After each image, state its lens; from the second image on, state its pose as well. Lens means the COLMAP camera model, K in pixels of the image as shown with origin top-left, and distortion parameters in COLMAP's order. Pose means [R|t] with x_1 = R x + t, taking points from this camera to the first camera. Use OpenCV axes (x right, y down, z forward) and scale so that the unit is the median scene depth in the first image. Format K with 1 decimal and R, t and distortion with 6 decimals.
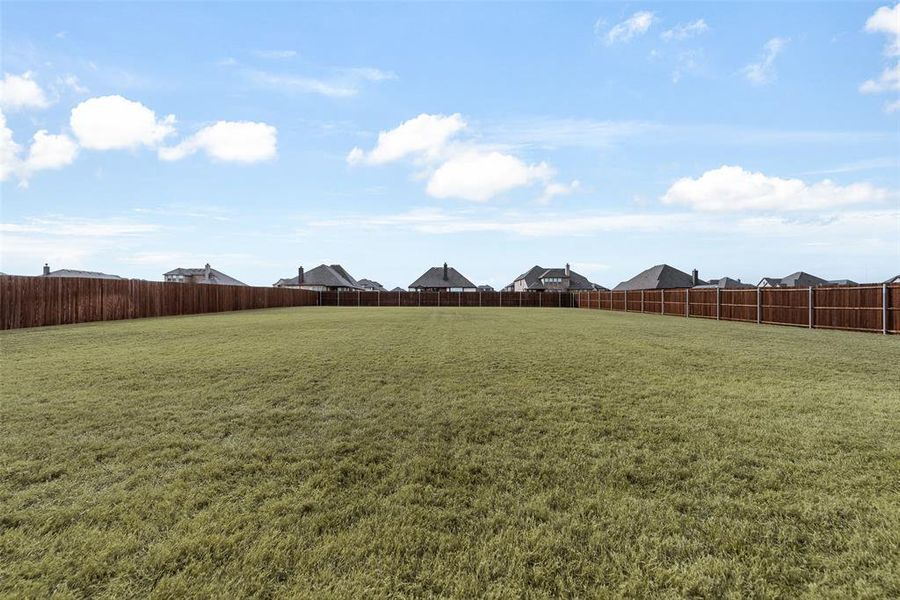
lens RADIAL K [[352.0, 0, 449.7], [0, 352.0, 302.0], [0, 0, 1]] dist [0.010540, -0.000446]
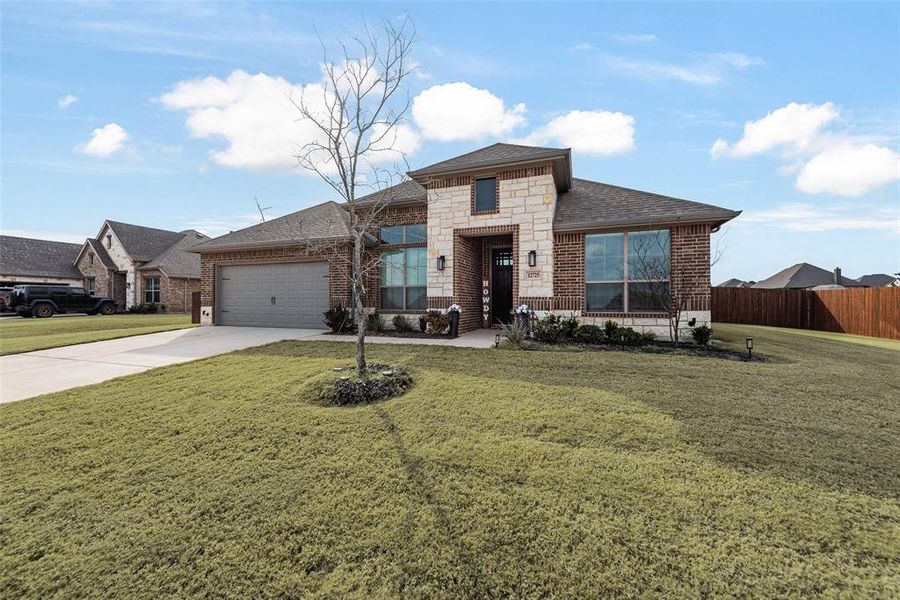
lens RADIAL K [[352.0, 0, 449.9], [0, 352.0, 297.4], [0, 0, 1]] dist [0.010540, -0.000446]
pose [[0.999859, 0.002601, 0.016570, -0.991509], [-0.002652, 0.999992, 0.003054, -0.020483], [-0.016562, -0.003098, 0.999858, 0.075024]]
